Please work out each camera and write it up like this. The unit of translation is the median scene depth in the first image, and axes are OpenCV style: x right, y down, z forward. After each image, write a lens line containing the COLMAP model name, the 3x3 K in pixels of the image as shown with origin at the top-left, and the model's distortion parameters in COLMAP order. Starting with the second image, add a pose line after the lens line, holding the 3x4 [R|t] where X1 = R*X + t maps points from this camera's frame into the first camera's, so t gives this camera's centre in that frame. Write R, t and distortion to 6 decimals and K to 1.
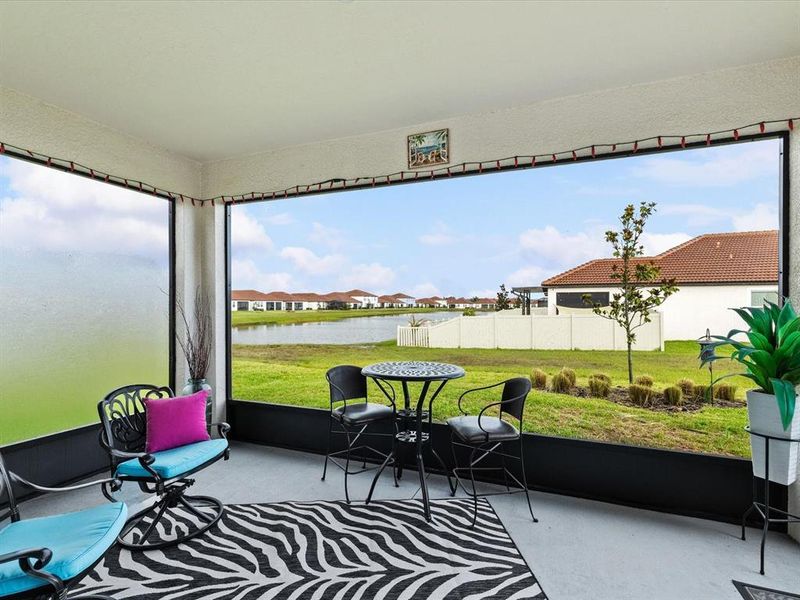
lens RADIAL K [[386.4, 0, 391.2], [0, 386.4, 305.0], [0, 0, 1]] dist [0.002564, 0.001046]
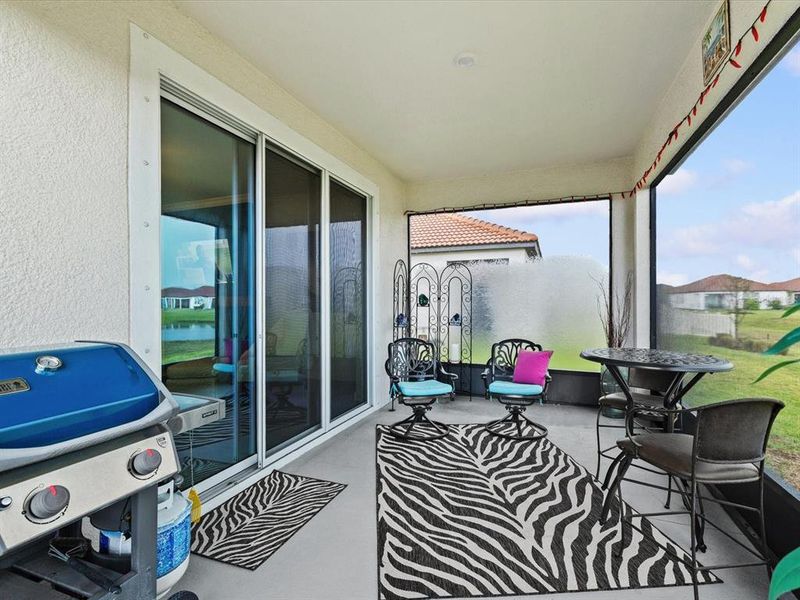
lens RADIAL K [[386.4, 0, 397.7], [0, 386.4, 299.8], [0, 0, 1]] dist [0.002564, 0.001046]
pose [[0.023163, 0.001970, -0.999730, 1.059701], [-0.002153, 0.999996, 0.001920, 0.058257], [0.999729, 0.002108, 0.023167, 0.575284]]
